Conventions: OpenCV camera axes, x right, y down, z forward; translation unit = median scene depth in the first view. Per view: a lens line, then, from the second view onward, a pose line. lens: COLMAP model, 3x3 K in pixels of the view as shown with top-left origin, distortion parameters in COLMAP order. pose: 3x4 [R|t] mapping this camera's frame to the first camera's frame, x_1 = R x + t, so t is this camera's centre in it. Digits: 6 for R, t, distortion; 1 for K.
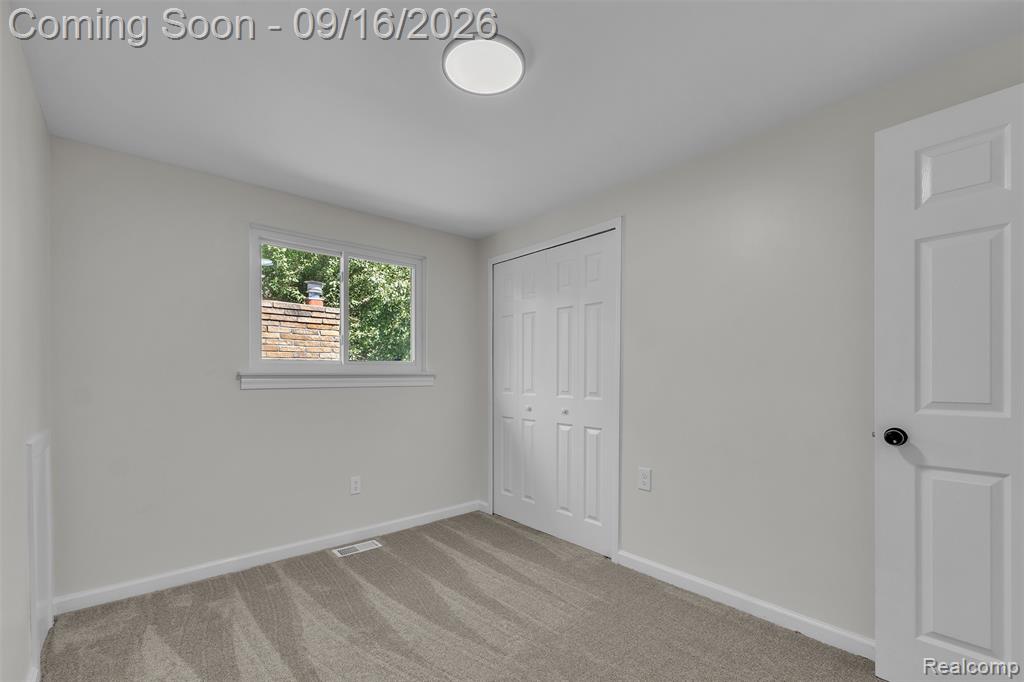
lens RADIAL K [[447.3, 0, 514.6], [0, 447.3, 375.5], [0, 0, 1]] dist [0.000588, -0.000078]
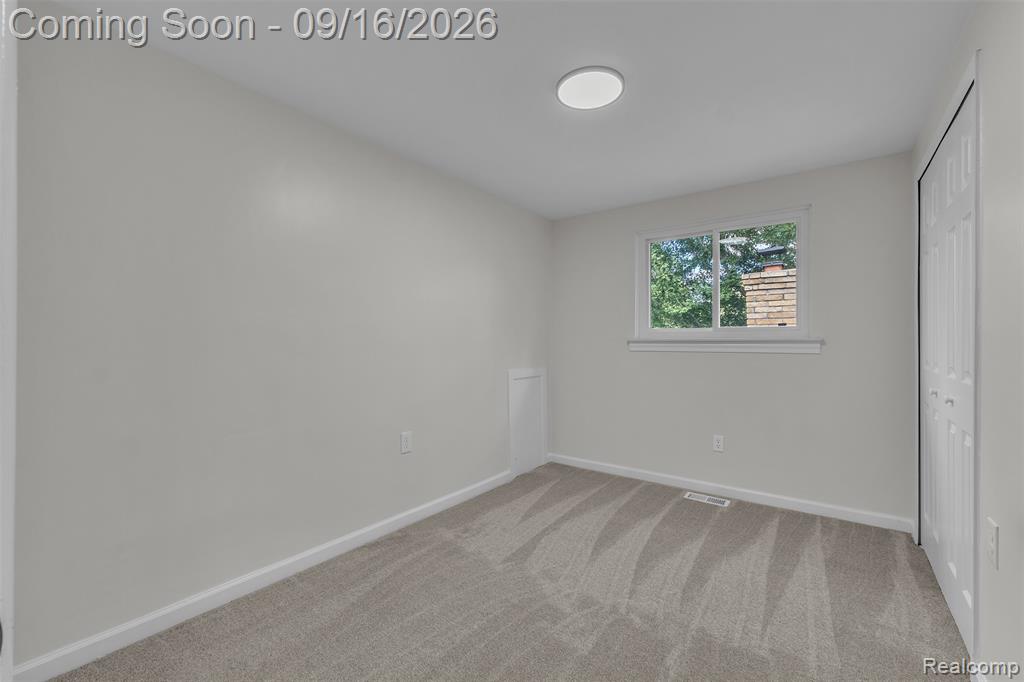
lens RADIAL K [[438.0, 0, 512.0], [0, 438.0, 341.0], [0, 0, 1]] dist [-0.000511, -0.000140]
pose [[0.196503, 0.000533, -0.980503, 0.642598], [-0.002281, 0.999997, 0.000087, 0.000275], [0.980501, 0.002219, 0.196504, 0.340476]]
